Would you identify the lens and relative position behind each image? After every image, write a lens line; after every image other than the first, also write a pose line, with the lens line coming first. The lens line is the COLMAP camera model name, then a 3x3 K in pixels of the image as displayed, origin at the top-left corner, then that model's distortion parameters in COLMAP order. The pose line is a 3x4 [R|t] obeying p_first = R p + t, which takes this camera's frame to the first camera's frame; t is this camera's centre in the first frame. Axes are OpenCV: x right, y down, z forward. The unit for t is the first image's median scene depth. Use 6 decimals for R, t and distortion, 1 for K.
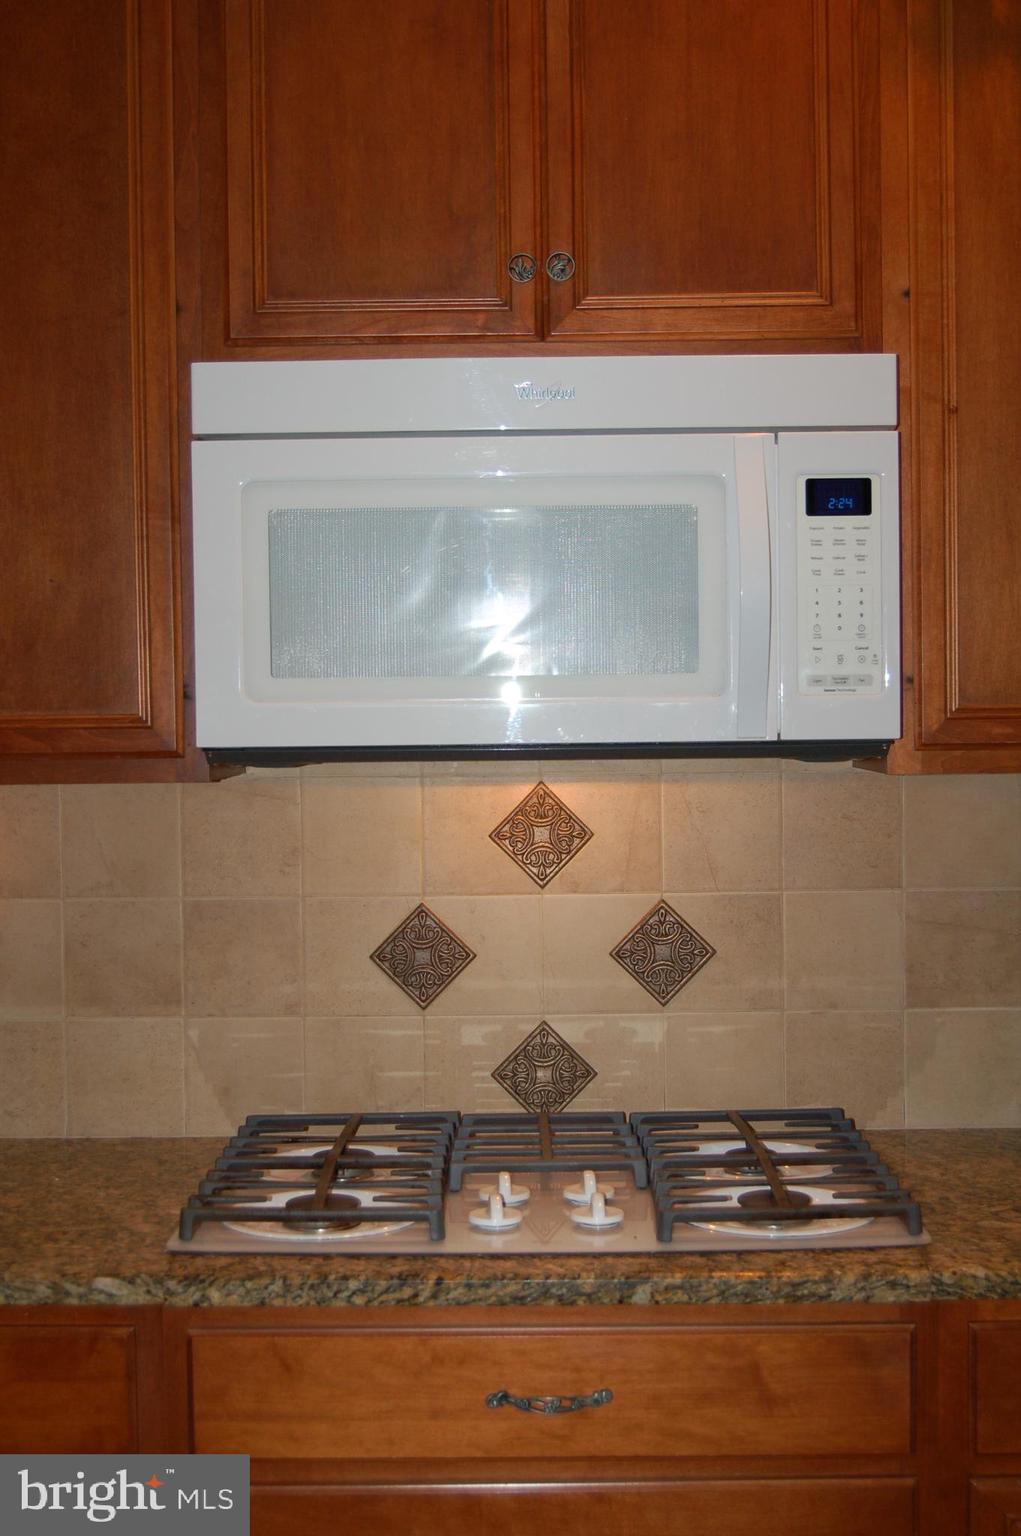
lens RADIAL K [[2032.5, 0, 510.5], [0, 2032.5, 768.0], [0, 0, 1]] dist [0.020159, 0.023869]
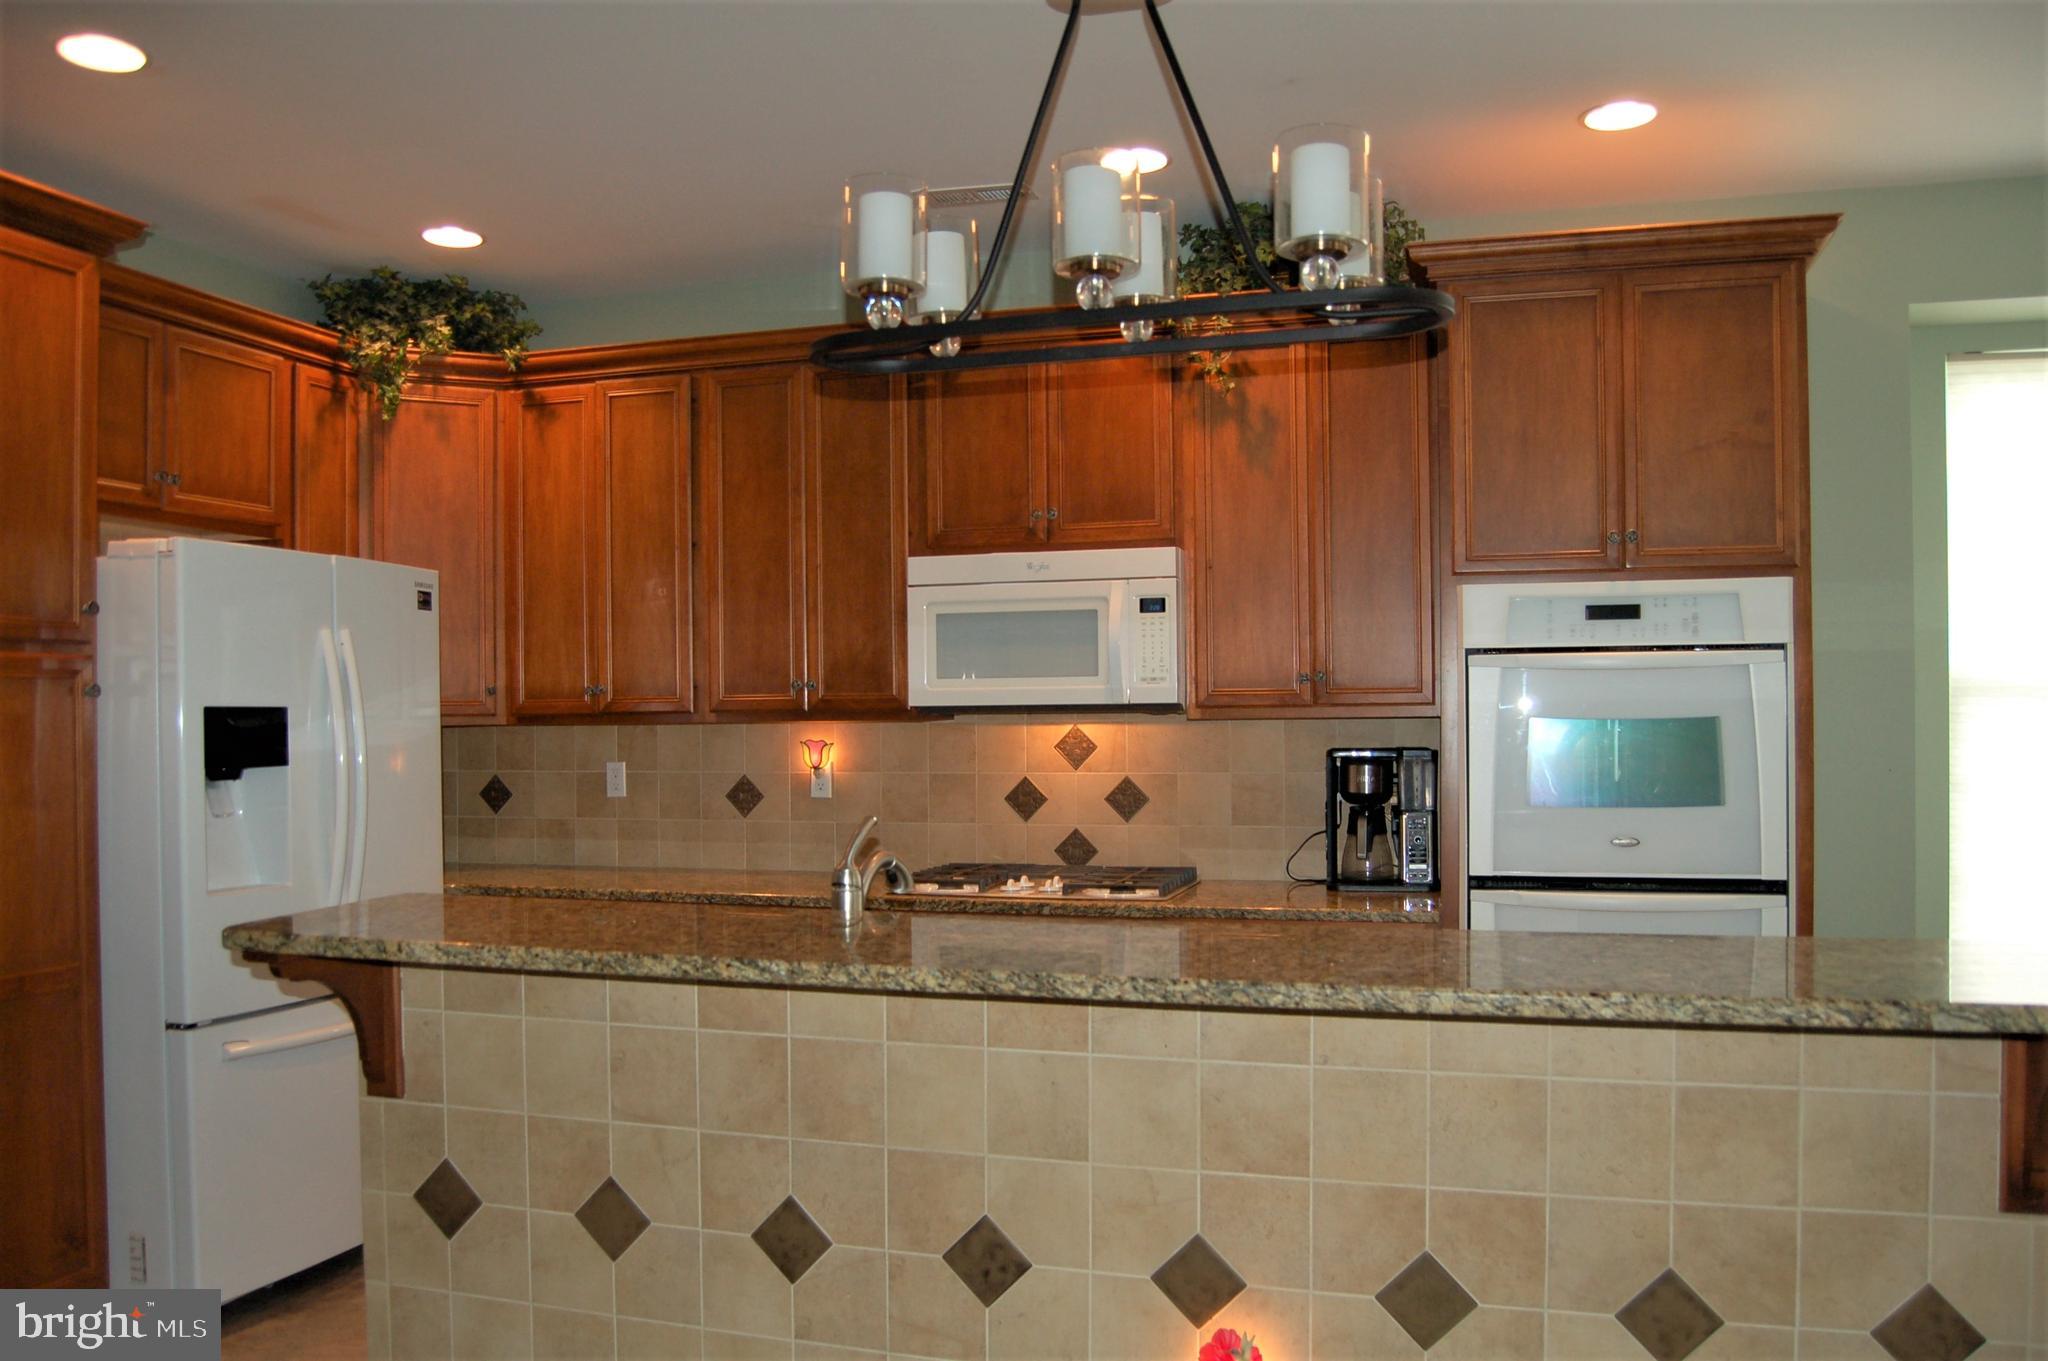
lens RADIAL K [[1550.9, 0, 1068.3], [0, 1550.9, 712.1], [0, 0, 1]] dist [-0.088394, 0.026147]
pose [[0.967835, 0.003117, -0.251567, 0.512515], [-0.010766, 0.999520, -0.029035, 0.050418], [0.251356, 0.030810, 0.967404, -0.809938]]
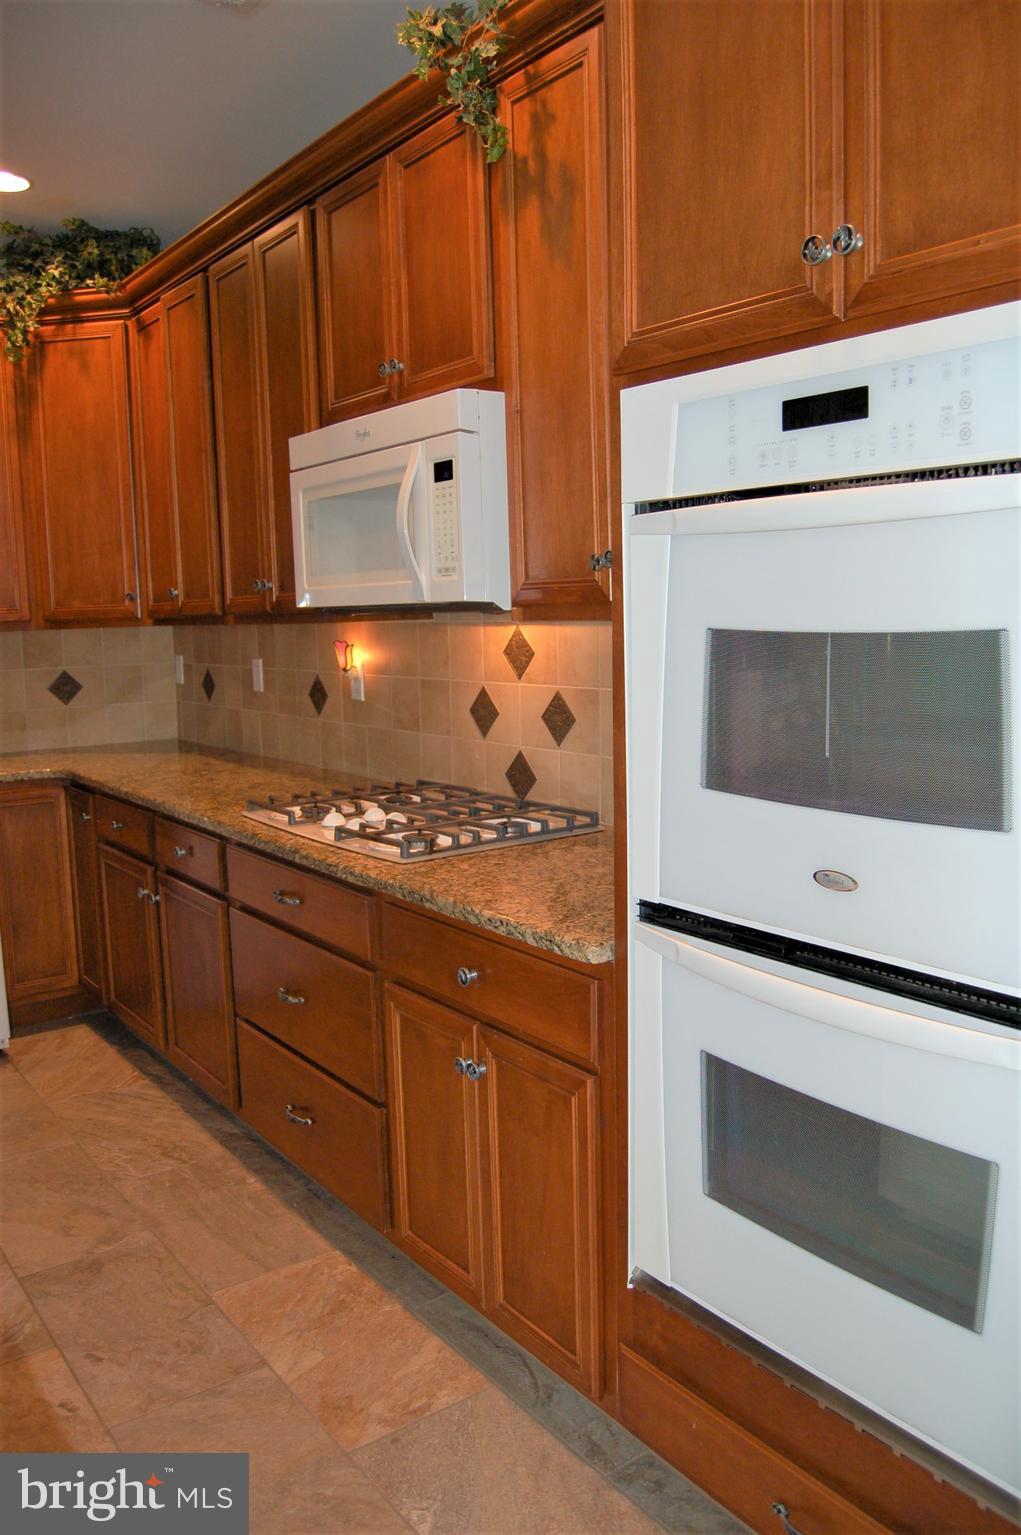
lens RADIAL K [[1184.8, 0, 589.0], [0, 1184.8, 731.8], [0, 0, 1]] dist [-0.081957, 0.018752]
pose [[0.637871, 0.078513, -0.766131, 1.038642], [-0.006020, 0.995268, 0.096983, -0.001311], [0.770120, -0.057251, 0.635325, 0.385410]]
